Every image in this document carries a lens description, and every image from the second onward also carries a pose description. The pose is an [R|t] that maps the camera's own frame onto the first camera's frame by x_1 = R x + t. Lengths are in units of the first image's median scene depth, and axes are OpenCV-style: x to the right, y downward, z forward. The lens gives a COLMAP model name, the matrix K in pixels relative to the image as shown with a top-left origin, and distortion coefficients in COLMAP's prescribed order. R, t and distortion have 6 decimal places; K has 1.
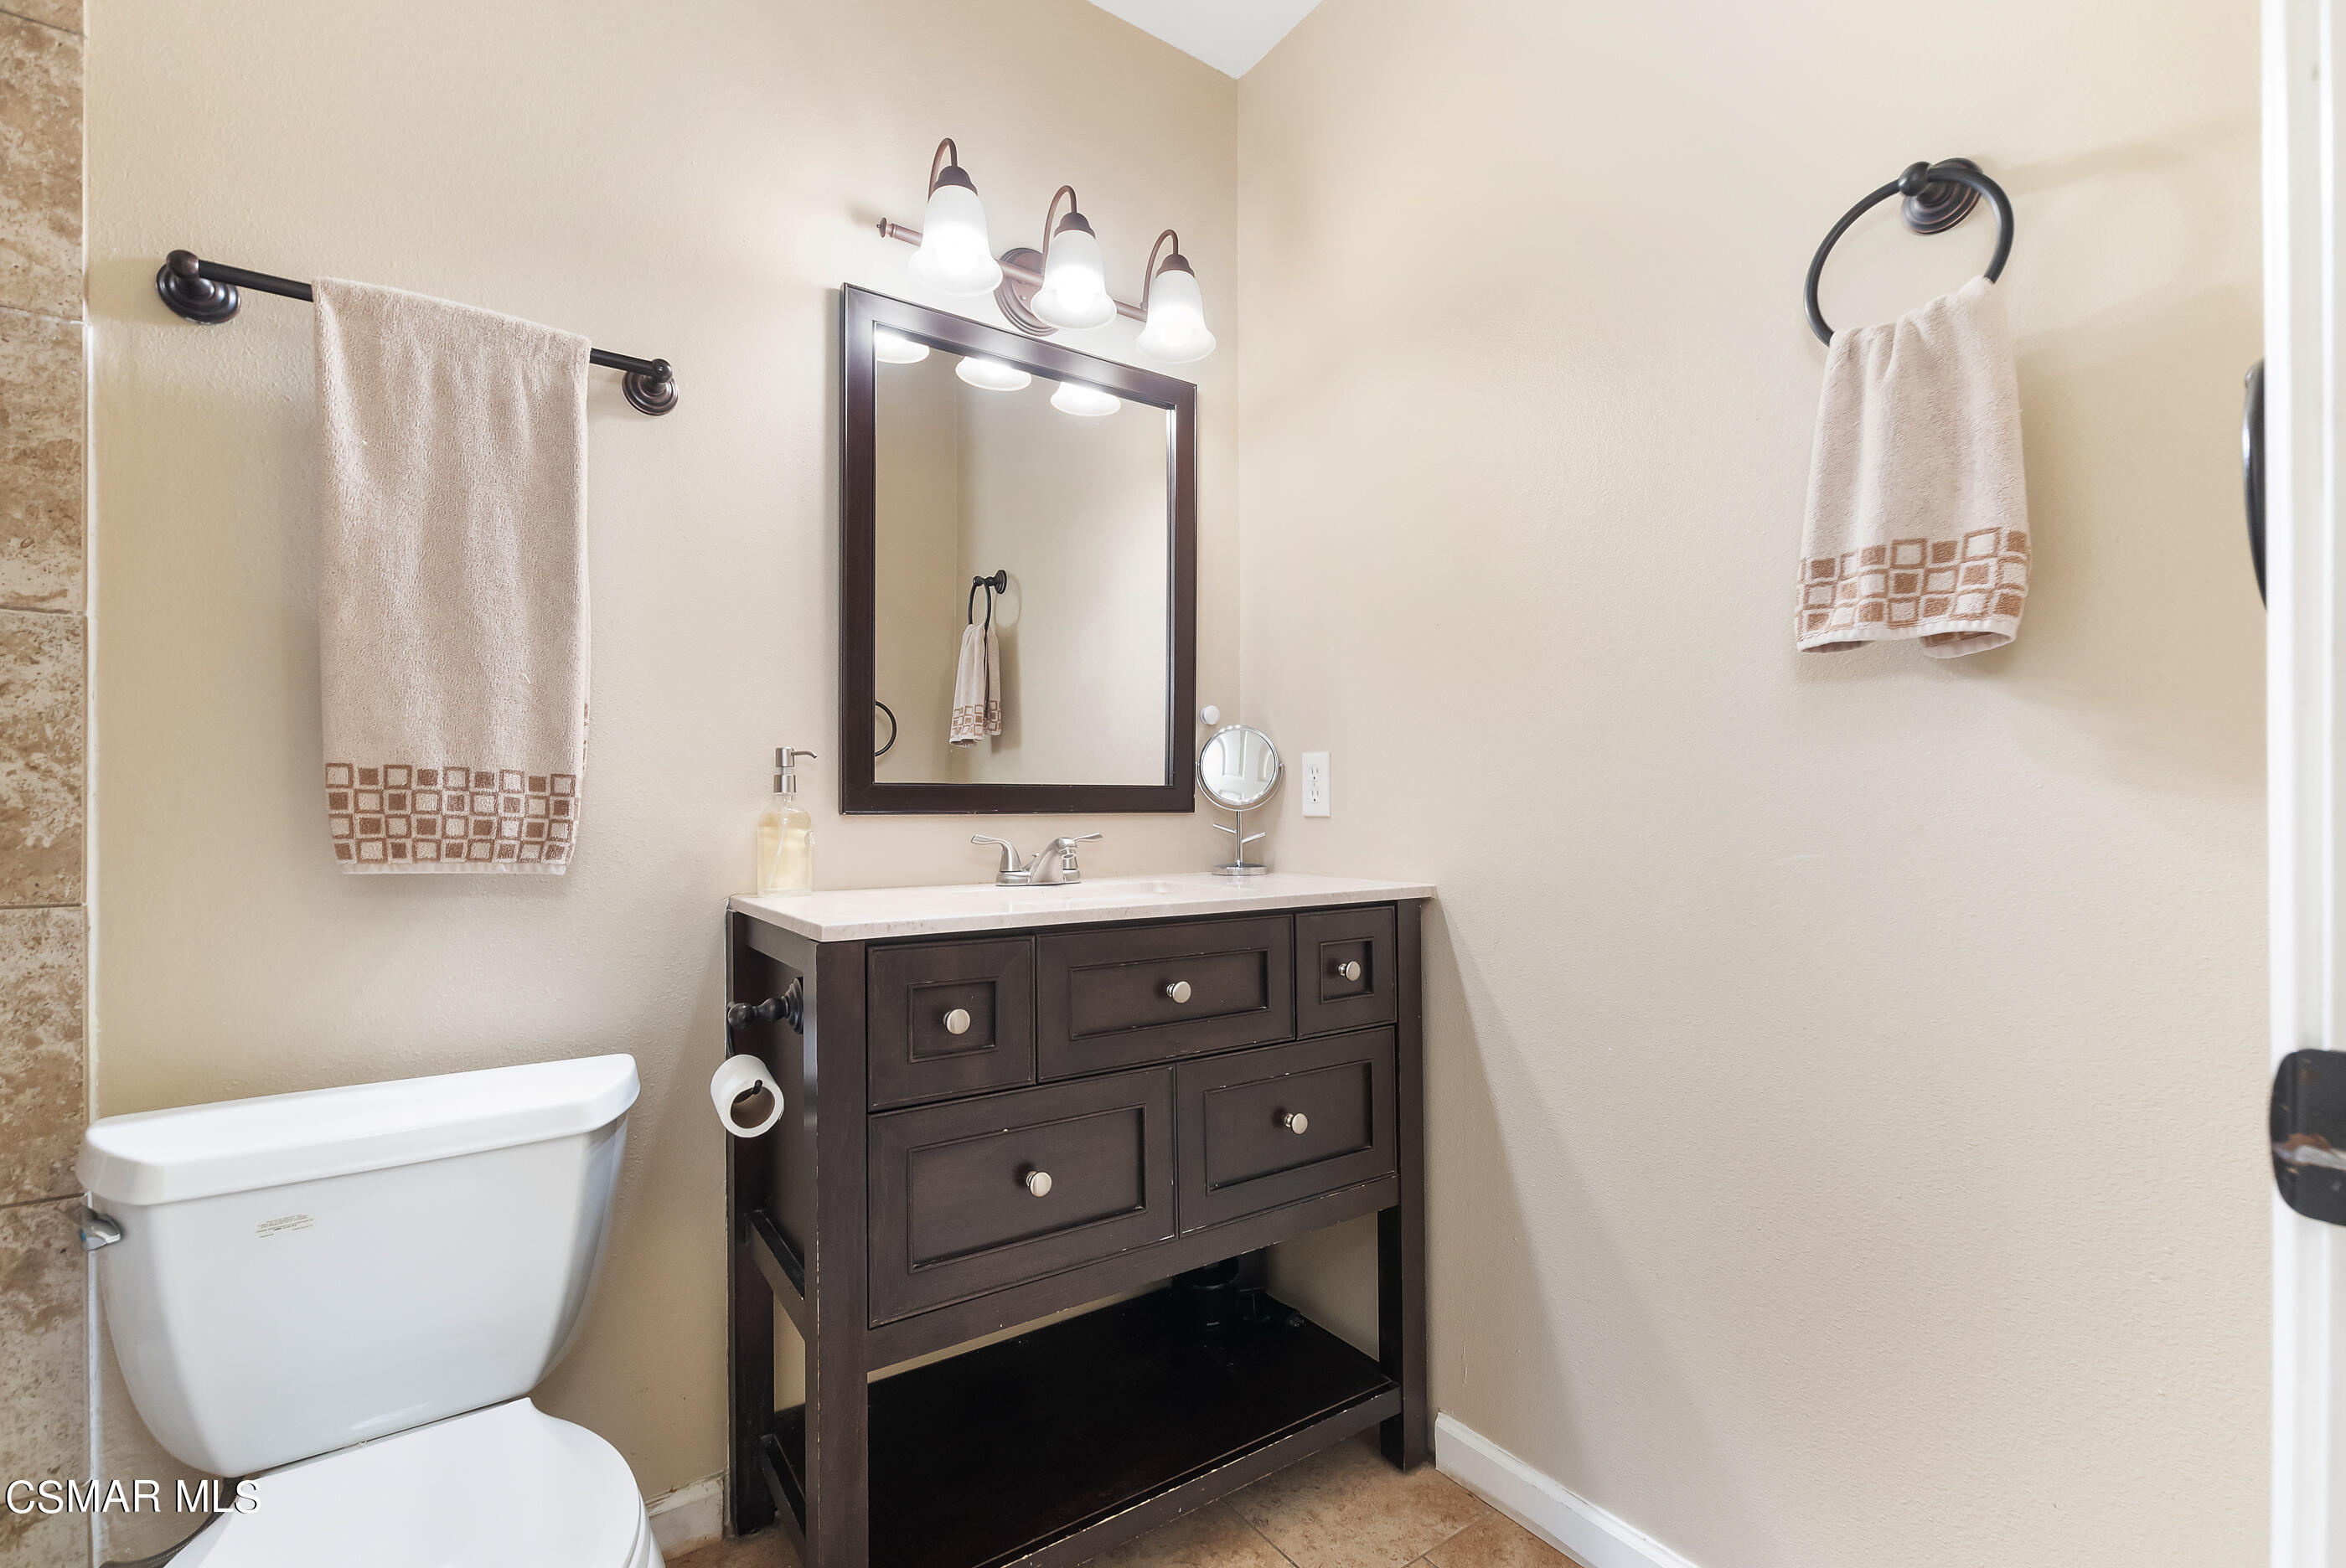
lens RADIAL K [[1016.2, 0, 1172.9], [0, 1016.2, 800.5], [0, 0, 1]] dist [0.004671, -0.001705]
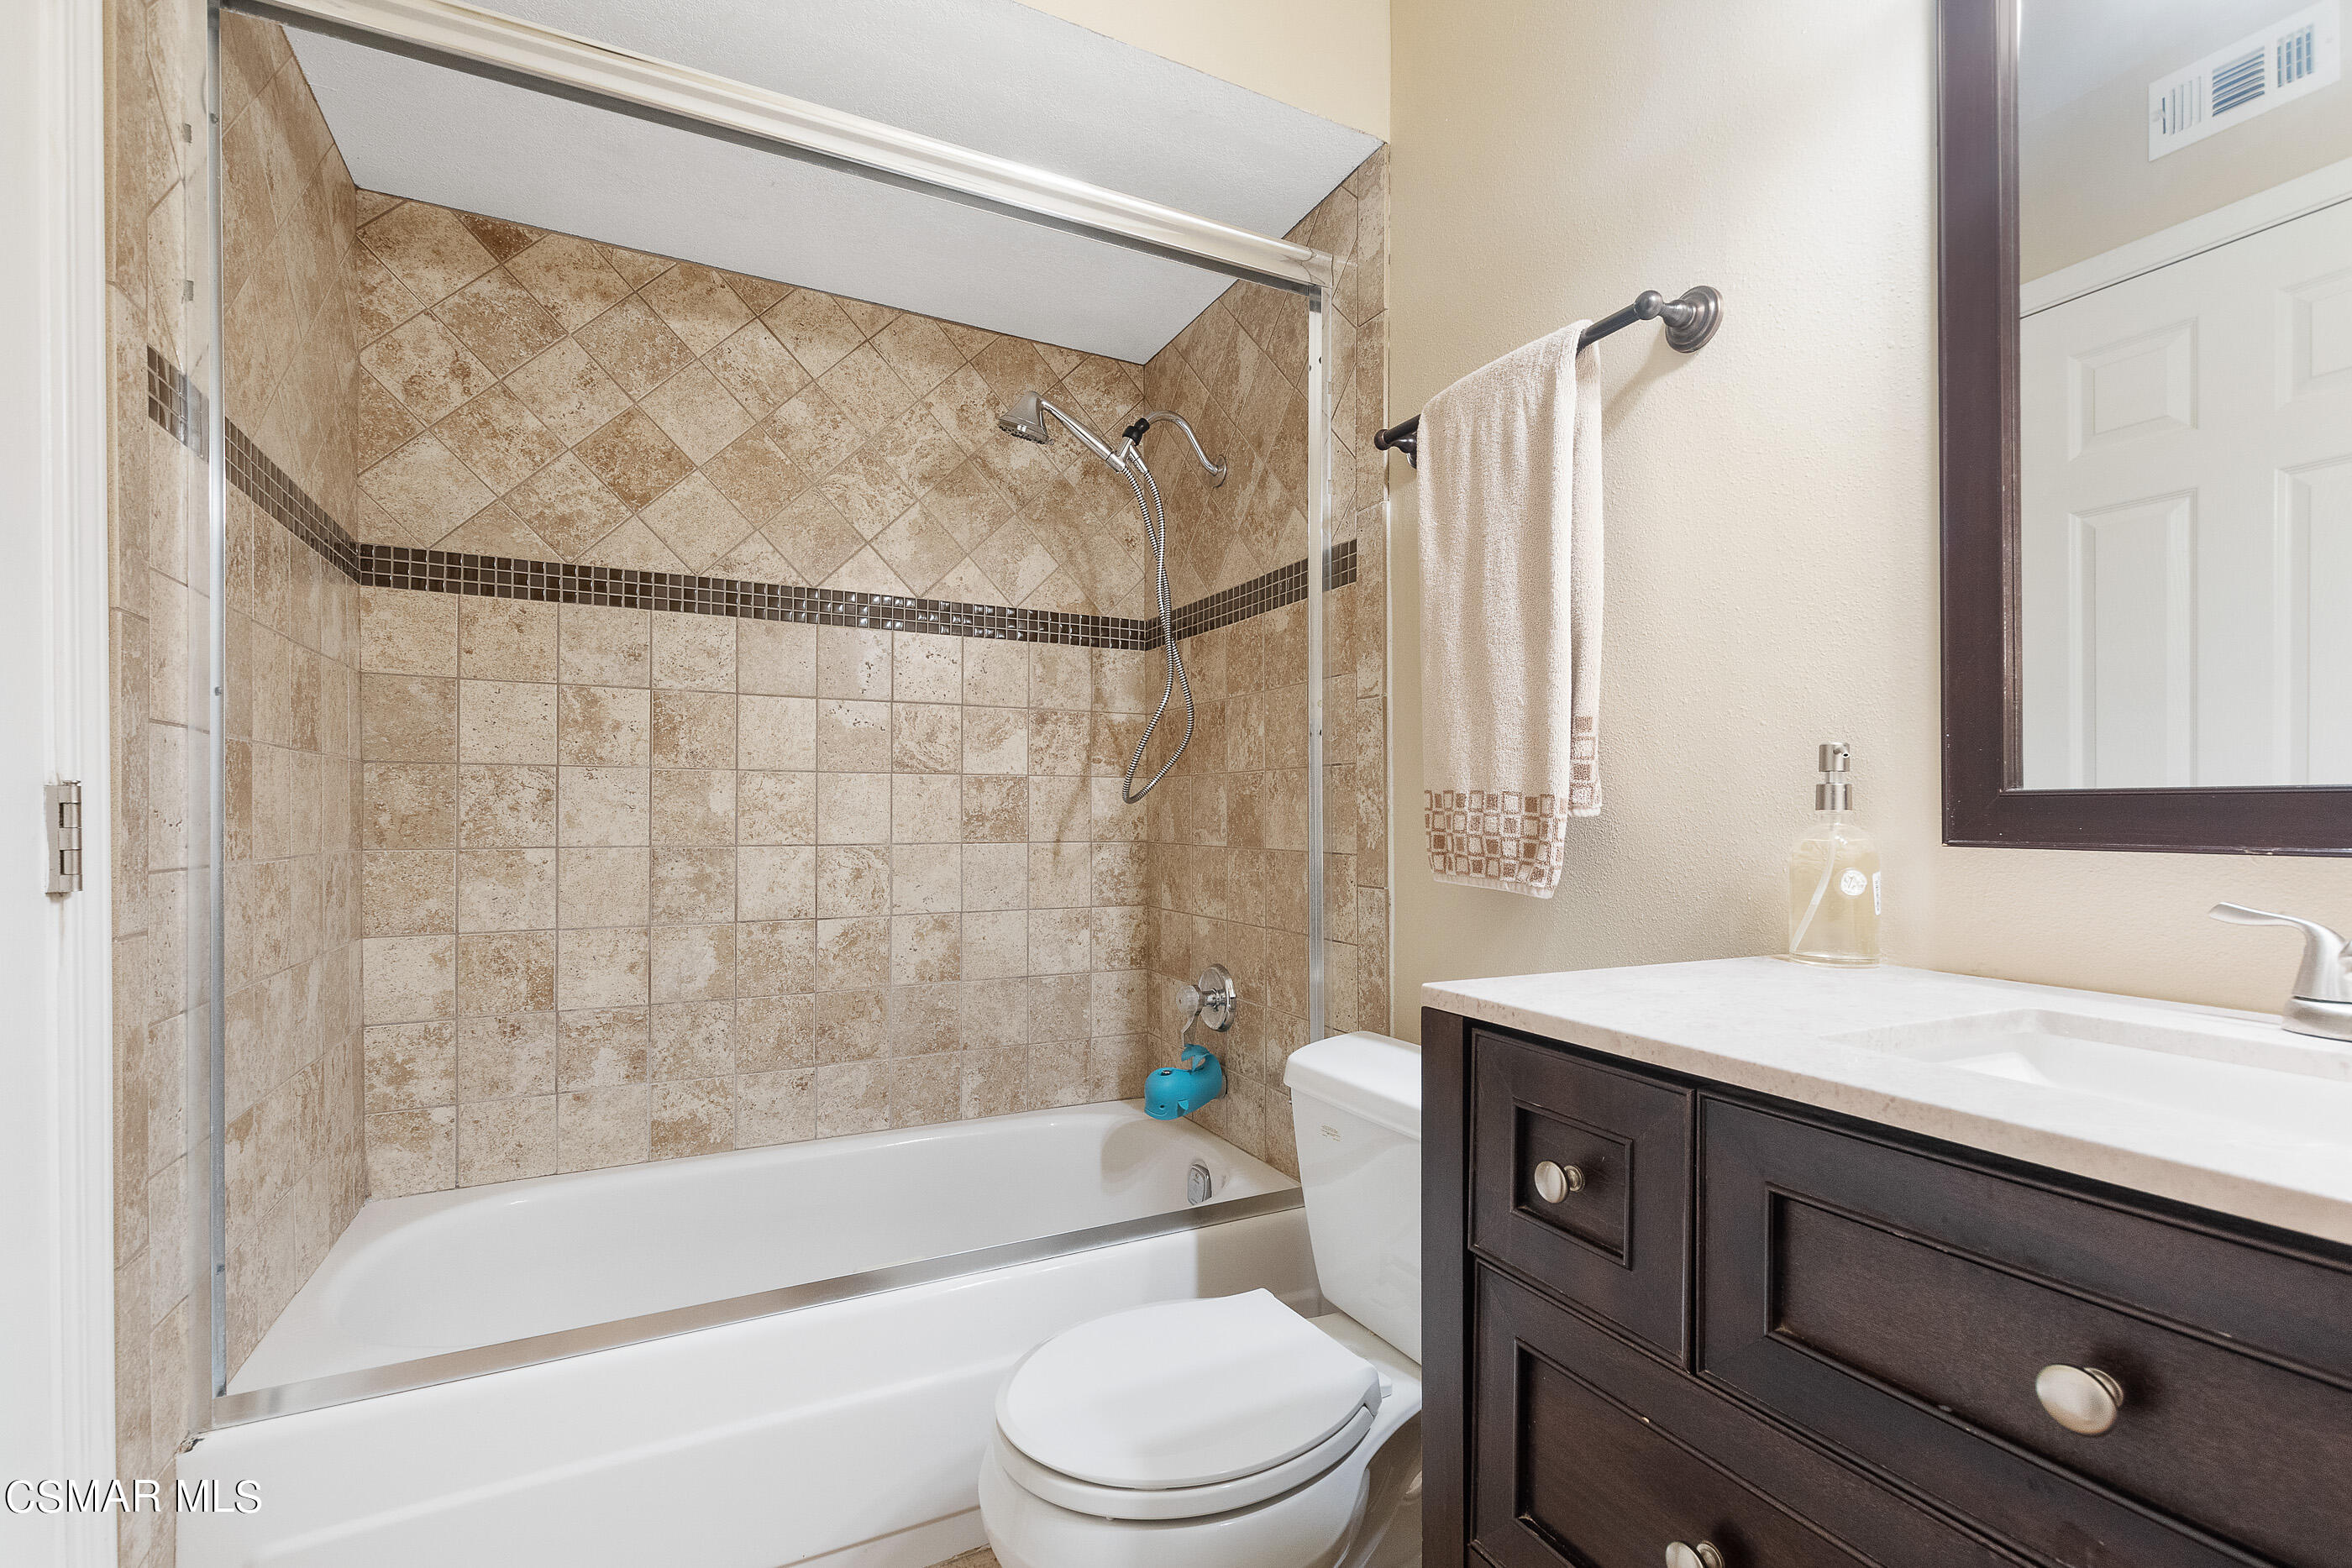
lens RADIAL K [[1026.0, 0, 1173.4], [0, 1026.0, 802.8], [0, 0, 1]] dist [0.001039, -0.001281]
pose [[-0.139821, -0.006102, -0.990158, 0.428489], [0.010714, 0.999913, -0.007675, -0.014194], [0.990119, -0.011681, -0.139743, 0.811767]]
